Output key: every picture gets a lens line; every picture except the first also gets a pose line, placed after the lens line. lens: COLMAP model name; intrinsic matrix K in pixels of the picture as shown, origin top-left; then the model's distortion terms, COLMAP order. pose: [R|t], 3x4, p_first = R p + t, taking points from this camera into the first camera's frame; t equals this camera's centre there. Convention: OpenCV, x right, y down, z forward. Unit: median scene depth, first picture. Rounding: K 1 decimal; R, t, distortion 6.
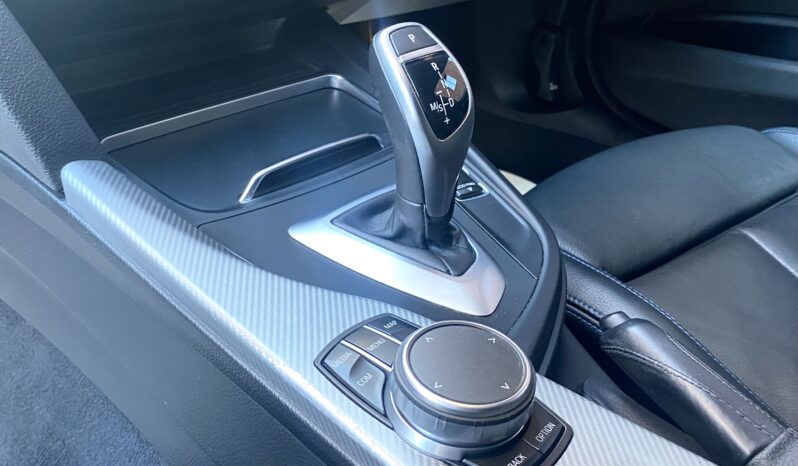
lens RADIAL K [[849.4, 0, 399.0], [0, 849.4, 233.0], [0, 0, 1]] dist [0.015621, 0.003567]
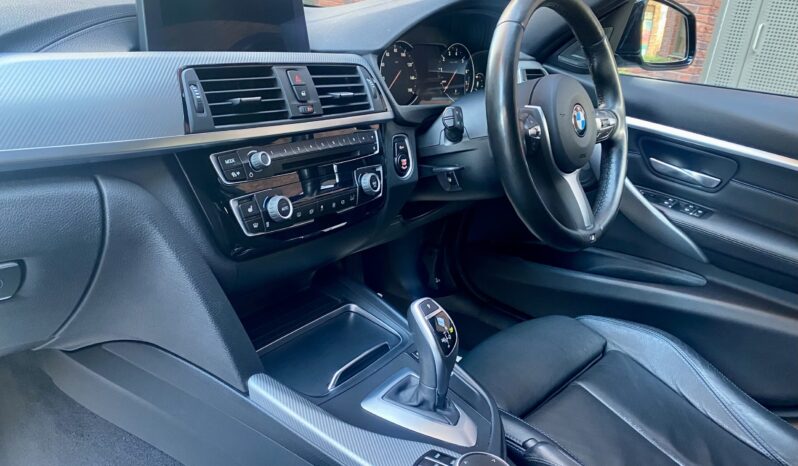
lens RADIAL K [[688.7, 0, 383.3], [0, 688.7, 232.5], [0, 0, 1]] dist [0.013237, 0.003427]
pose [[0.984306, -0.014433, 0.175879, -0.342655], [0.046270, 0.982890, -0.178289, -0.103166], [-0.170297, 0.183629, 0.968132, -0.536949]]
